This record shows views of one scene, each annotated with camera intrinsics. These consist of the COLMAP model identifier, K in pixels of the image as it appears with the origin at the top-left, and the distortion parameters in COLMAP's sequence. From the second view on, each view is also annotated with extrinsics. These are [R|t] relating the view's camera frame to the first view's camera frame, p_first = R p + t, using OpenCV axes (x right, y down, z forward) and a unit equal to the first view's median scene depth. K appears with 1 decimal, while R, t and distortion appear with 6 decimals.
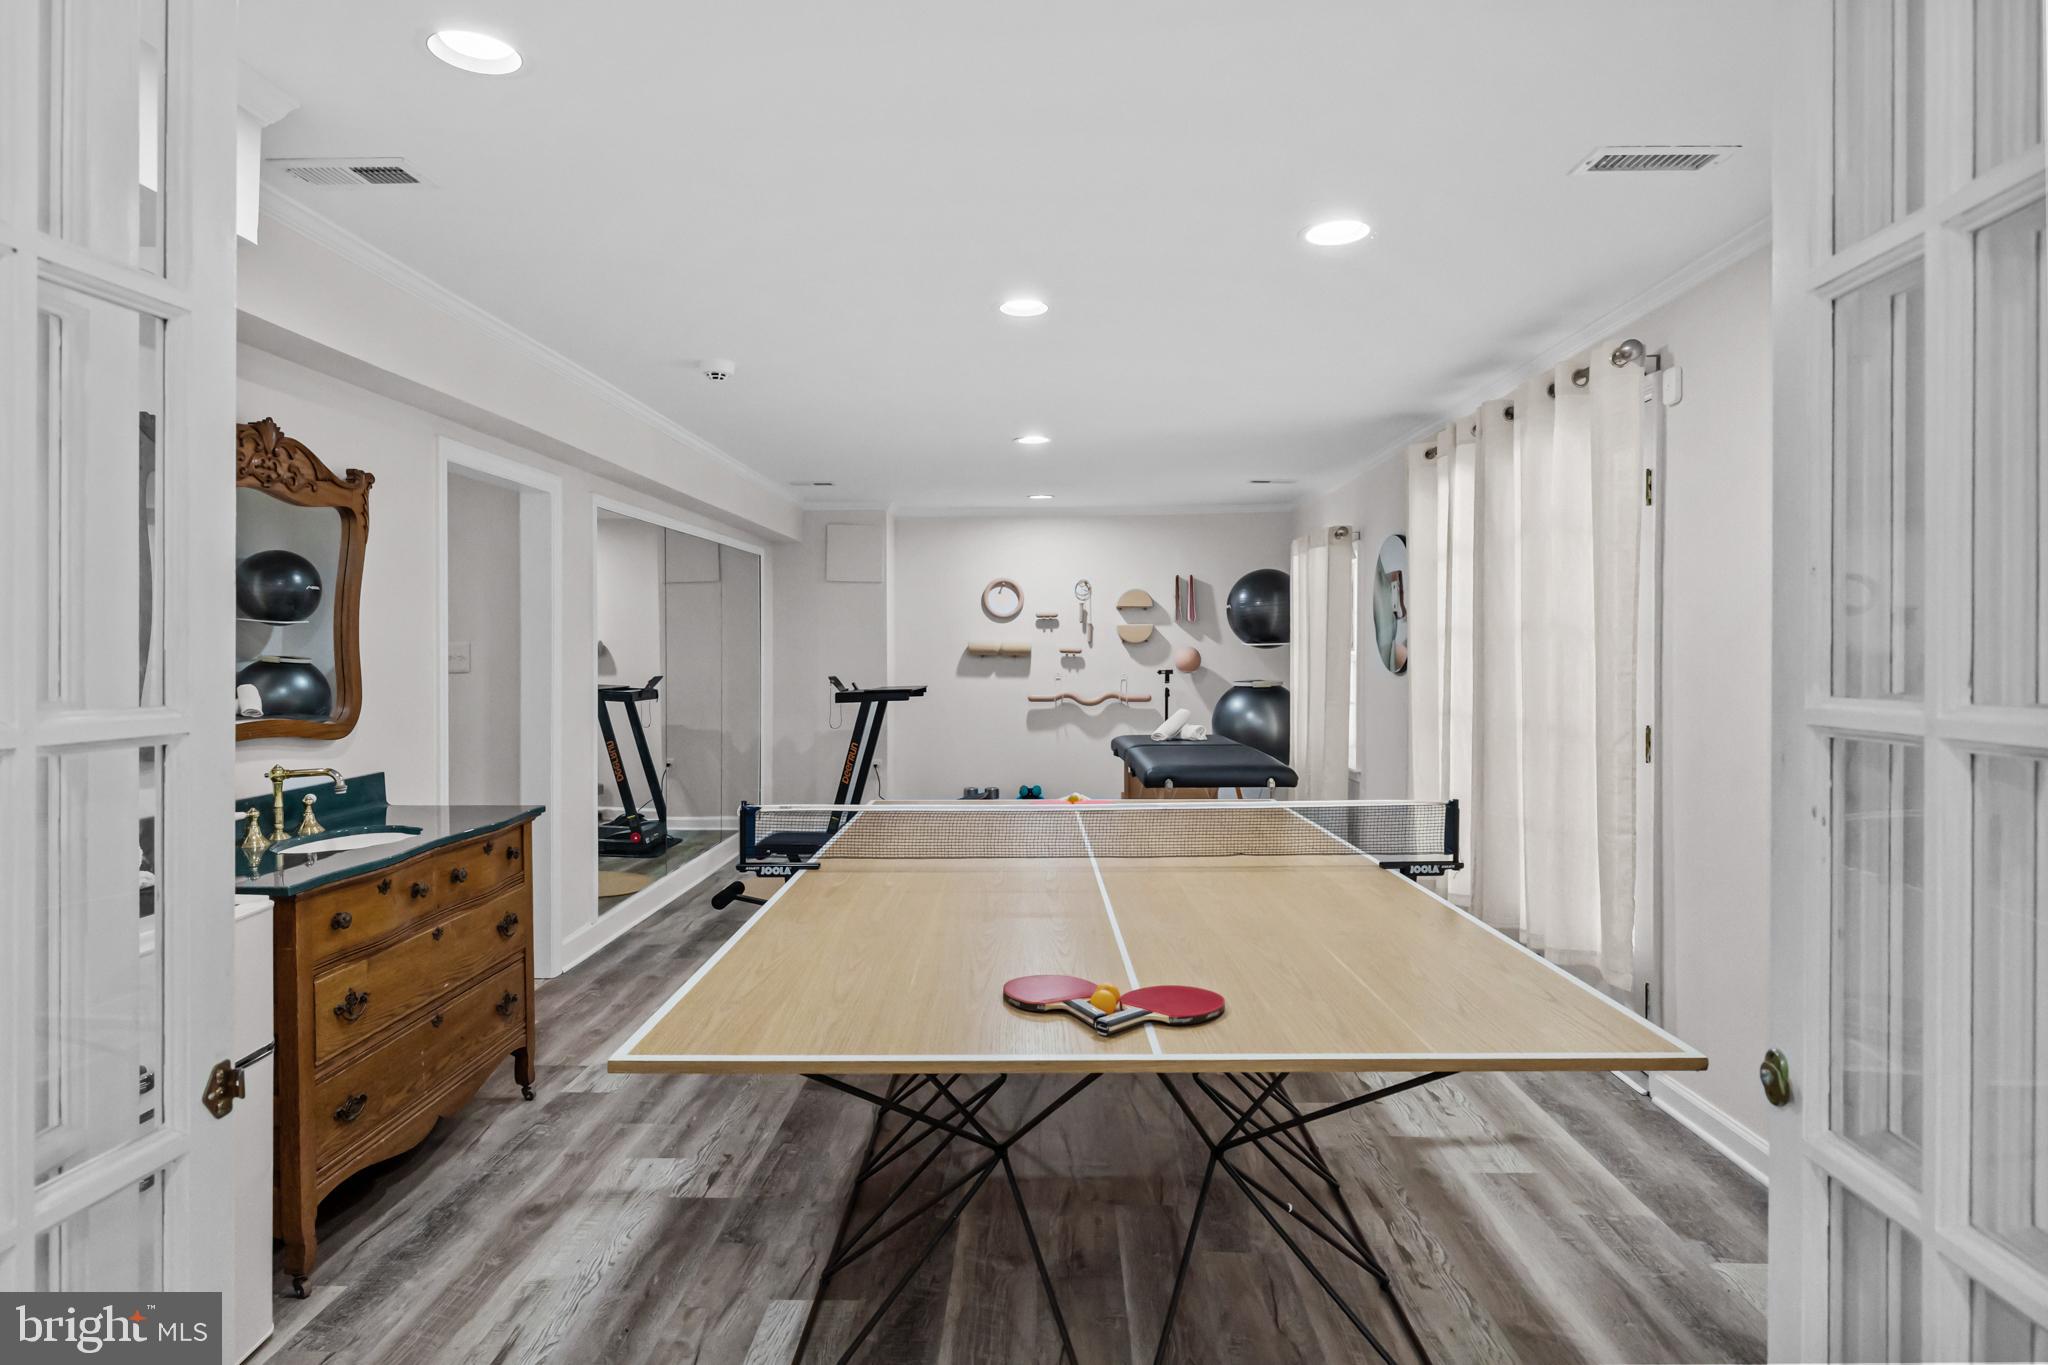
lens RADIAL K [[1140.4, 0, 1030.6], [0, 1140.4, 666.3], [0, 0, 1]] dist [0.003791, 0.000717]
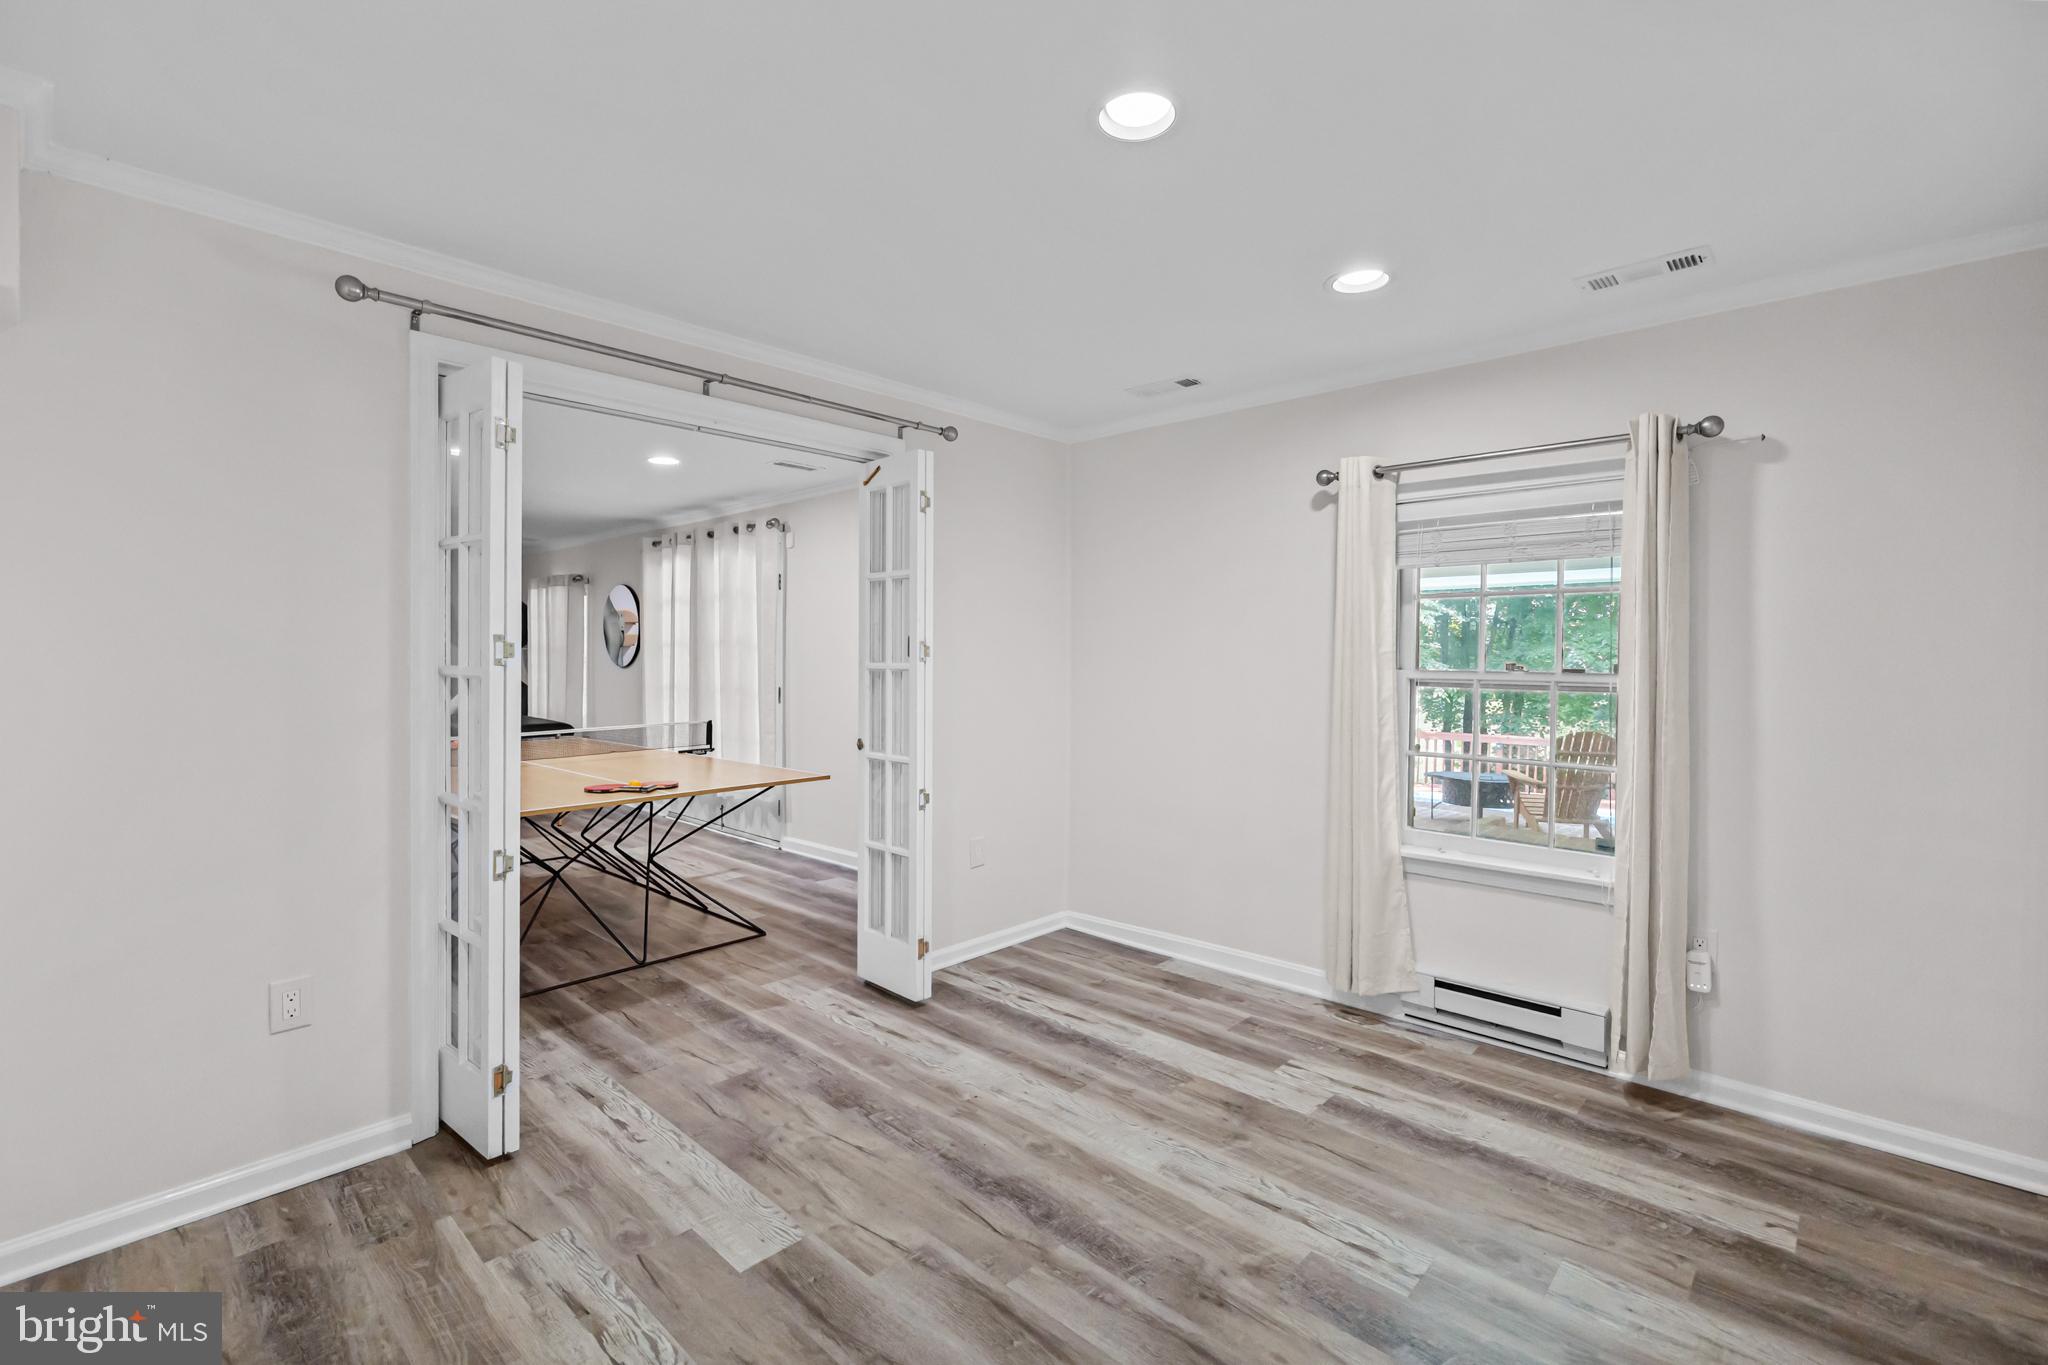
lens RADIAL K [[865.3, 0, 1024.0], [0, 865.3, 682.5], [0, 0, 1]] dist [0.001127, 0.000094]
pose [[0.665966, -0.006881, 0.745950, -0.423623], [-0.005344, 0.999888, 0.013994, 0.014479], [-0.745963, -0.013305, 0.665855, -0.511074]]
